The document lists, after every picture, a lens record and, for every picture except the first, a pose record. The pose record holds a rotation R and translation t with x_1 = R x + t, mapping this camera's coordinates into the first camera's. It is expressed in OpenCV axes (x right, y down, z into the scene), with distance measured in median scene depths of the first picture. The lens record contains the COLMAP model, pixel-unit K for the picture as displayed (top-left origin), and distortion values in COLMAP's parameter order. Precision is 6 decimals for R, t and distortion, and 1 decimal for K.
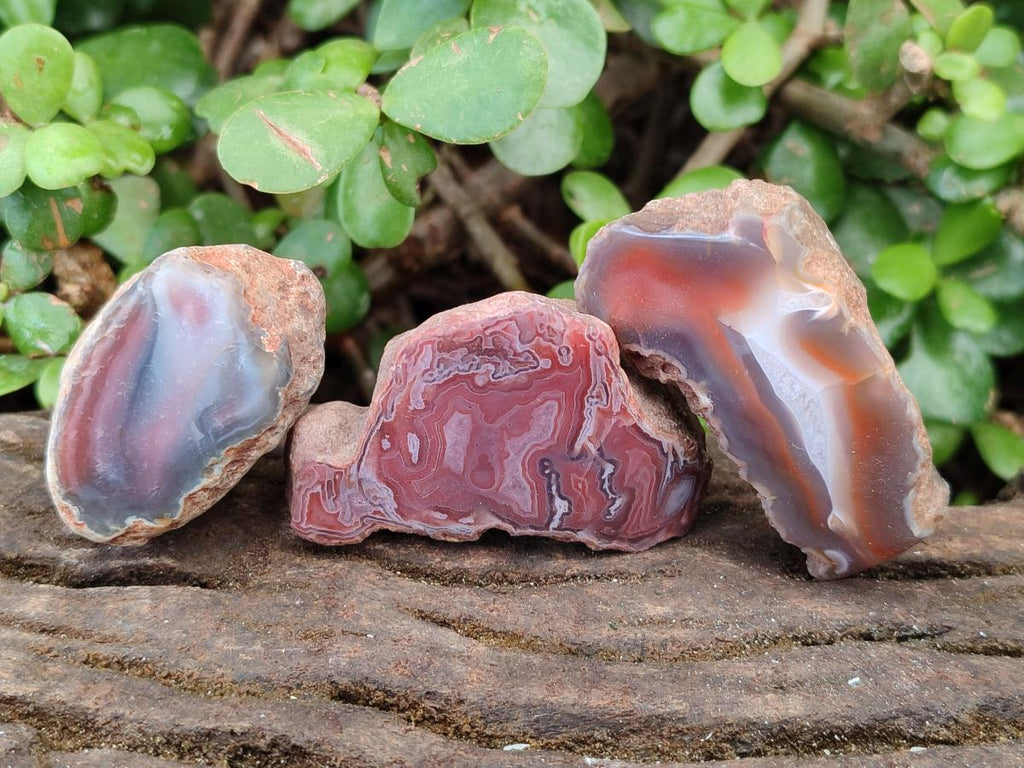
lens RADIAL K [[1630.2, 0, 512.0], [0, 1630.2, 384.0], [0, 0, 1]] dist [0.242959, -1.675690]
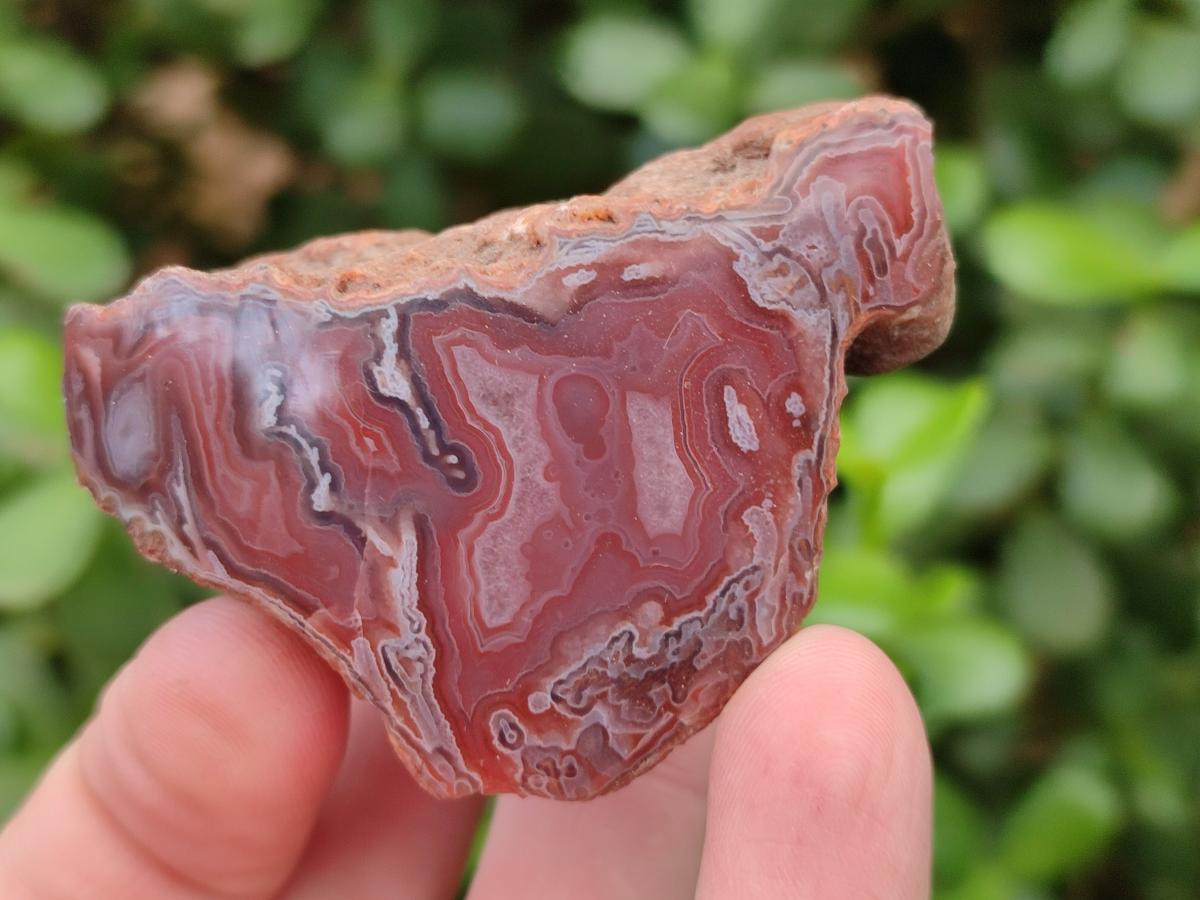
lens RADIAL K [[1910.4, 0, 600.0], [0, 1910.4, 450.0], [0, 0, 1]] dist [0.242959, -1.675690]
pose [[-0.946461, 0.315501, -0.068347, 0.018348], [-0.210184, -0.762955, -0.611328, 0.379250], [-0.245020, -0.564233, 0.788420, 0.570603]]
